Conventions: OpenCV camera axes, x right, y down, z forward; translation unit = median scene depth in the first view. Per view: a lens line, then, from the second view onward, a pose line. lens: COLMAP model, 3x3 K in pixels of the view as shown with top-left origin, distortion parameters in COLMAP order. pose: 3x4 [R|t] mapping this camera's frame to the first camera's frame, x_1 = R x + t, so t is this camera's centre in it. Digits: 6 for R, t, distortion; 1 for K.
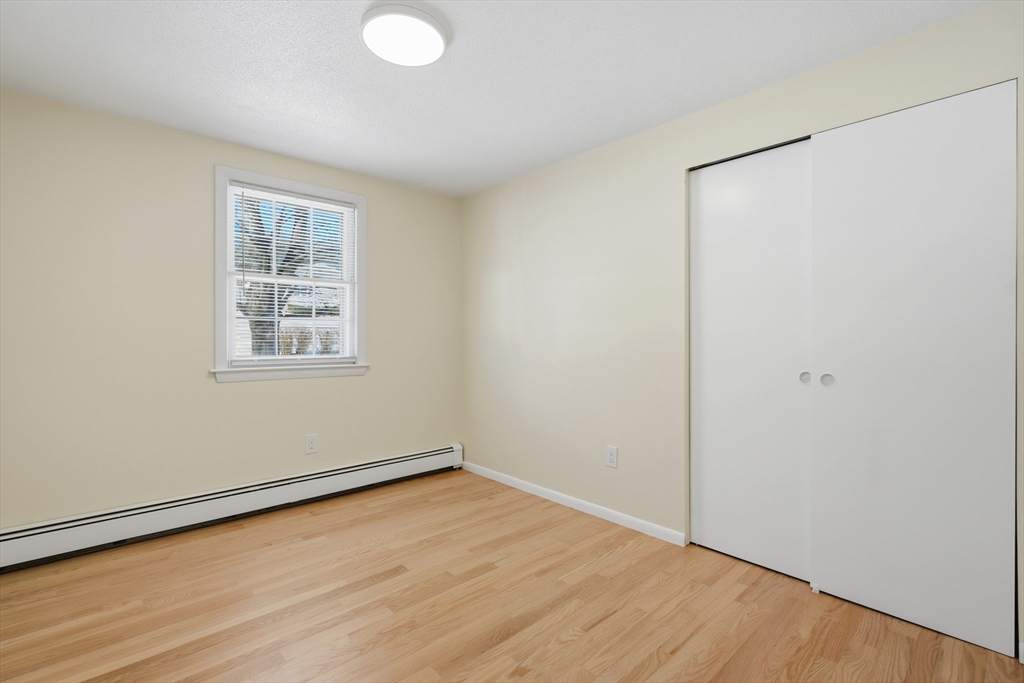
lens RADIAL K [[464.9, 0, 512.0], [0, 464.9, 341.5], [0, 0, 1]] dist [0.000954, 0.000454]
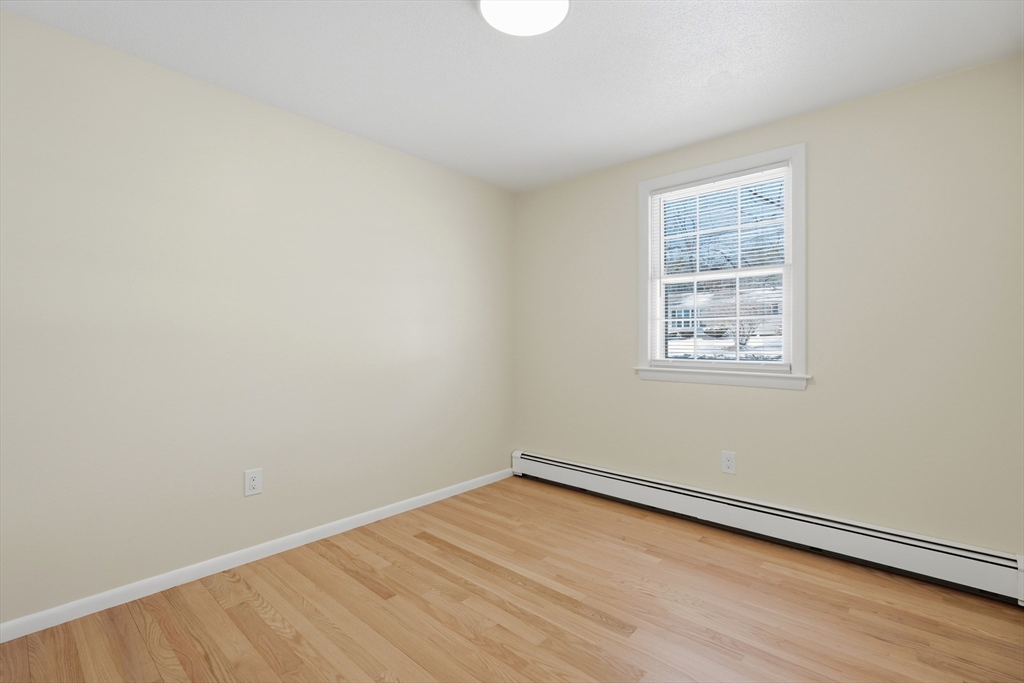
lens RADIAL K [[464.9, 0, 512.0], [0, 464.9, 341.5], [0, 0, 1]] dist [0.000954, 0.000454]
pose [[0.099823, 0.005909, -0.994988, 0.428791], [-0.006941, 0.999962, 0.005242, -0.005270], [0.994981, 0.006383, 0.099860, 0.580406]]
